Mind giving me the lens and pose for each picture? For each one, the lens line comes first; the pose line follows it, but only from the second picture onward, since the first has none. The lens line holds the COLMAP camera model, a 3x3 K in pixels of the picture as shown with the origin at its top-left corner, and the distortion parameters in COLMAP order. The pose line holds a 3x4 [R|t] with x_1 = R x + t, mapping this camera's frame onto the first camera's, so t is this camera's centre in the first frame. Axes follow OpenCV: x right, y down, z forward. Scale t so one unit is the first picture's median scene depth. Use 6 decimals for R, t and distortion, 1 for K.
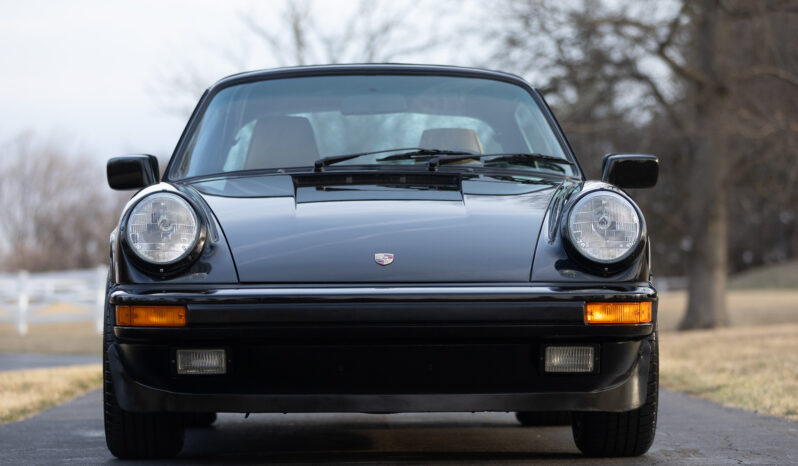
lens RADIAL K [[2818.1, 0, 399.0], [0, 2818.1, 234.5], [0, 0, 1]] dist [-0.091543, 0.000000]
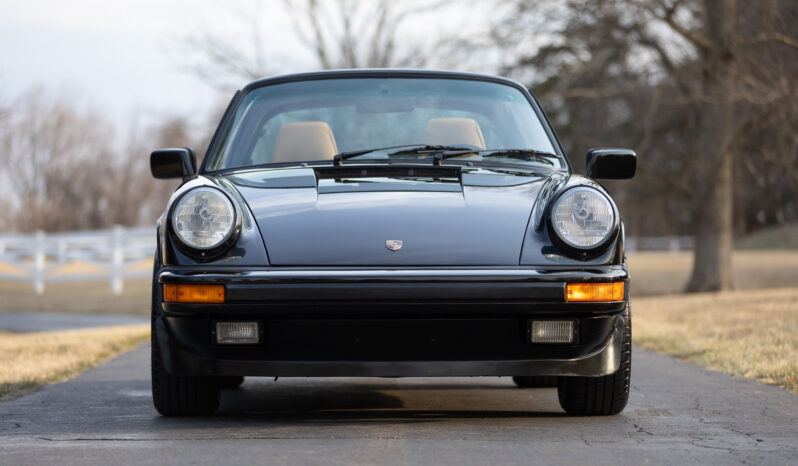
lens RADIAL K [[2840.6, 0, 398.7], [0, 2840.6, 231.4], [0, 0, 1]] dist [-0.144579, 0.000000]
pose [[0.999987, 0.002636, -0.004448, 0.001539], [-0.002573, 0.999899, 0.013983, -0.011539], [0.004485, -0.013972, 0.999892, -0.149880]]
